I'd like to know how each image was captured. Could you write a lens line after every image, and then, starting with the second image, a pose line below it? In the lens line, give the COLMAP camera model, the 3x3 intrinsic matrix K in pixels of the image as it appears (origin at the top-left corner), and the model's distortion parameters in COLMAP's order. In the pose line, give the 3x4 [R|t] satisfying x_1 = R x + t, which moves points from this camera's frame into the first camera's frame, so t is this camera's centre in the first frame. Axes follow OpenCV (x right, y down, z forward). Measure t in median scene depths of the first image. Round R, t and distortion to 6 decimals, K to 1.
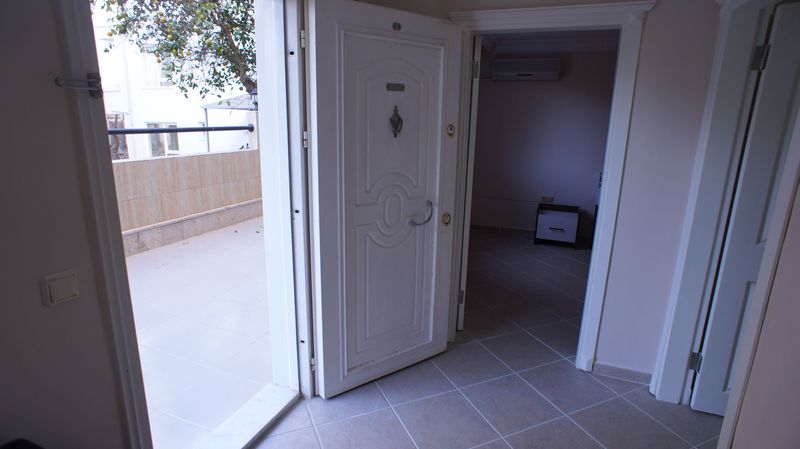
lens RADIAL K [[420.0, 0, 396.5], [0, 420.0, 222.5], [0, 0, 1]] dist [-0.085731, 0.055428]
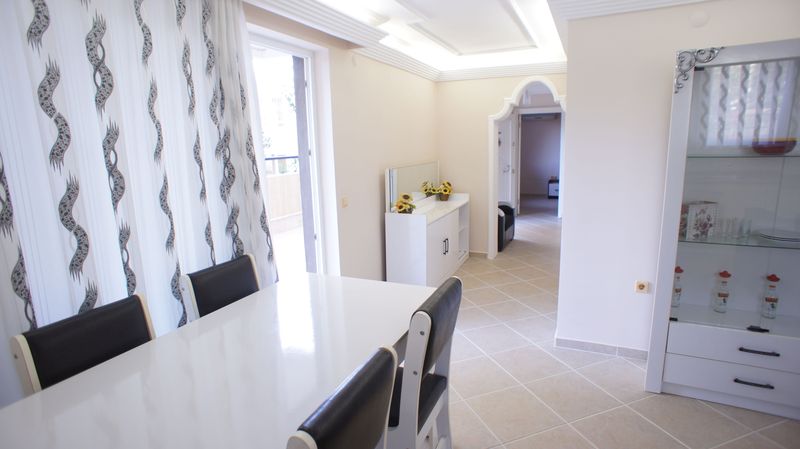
lens RADIAL K [[420.0, 0, 396.5], [0, 420.0, 222.5], [0, 0, 1]] dist [-0.085731, 0.055428]
pose [[0.997049, -0.035254, -0.068199, -0.290670], [0.031310, 0.997823, -0.058050, 0.275434], [0.070097, 0.055743, 0.995981, -1.136816]]
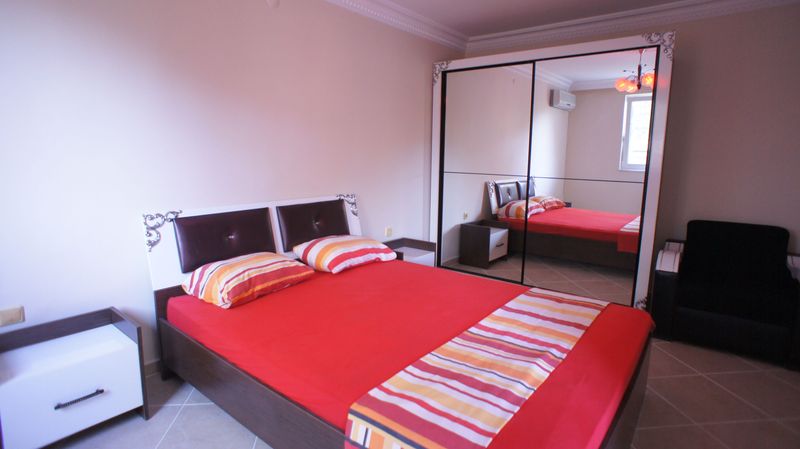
lens RADIAL K [[420.0, 0, 396.5], [0, 420.0, 222.5], [0, 0, 1]] dist [-0.085731, 0.055428]
pose [[0.283470, -0.171183, 0.943579, 0.166684], [0.222742, 0.968783, 0.108839, -0.102113], [-0.932754, 0.179322, 0.312750, 0.622501]]
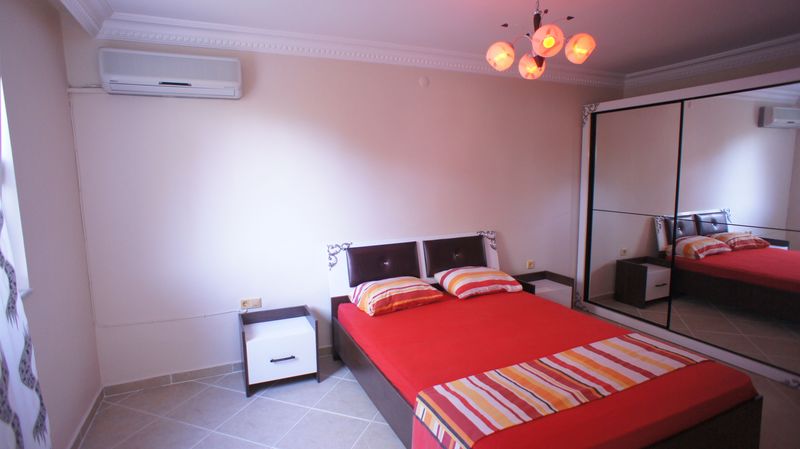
lens RADIAL K [[420.0, 0, 396.5], [0, 420.0, 222.5], [0, 0, 1]] dist [-0.085731, 0.055428]
pose [[0.690148, -0.117842, 0.714009, 0.113779], [0.199260, 0.979458, -0.030948, -0.115114], [-0.695694, 0.163632, 0.699452, 0.471715]]
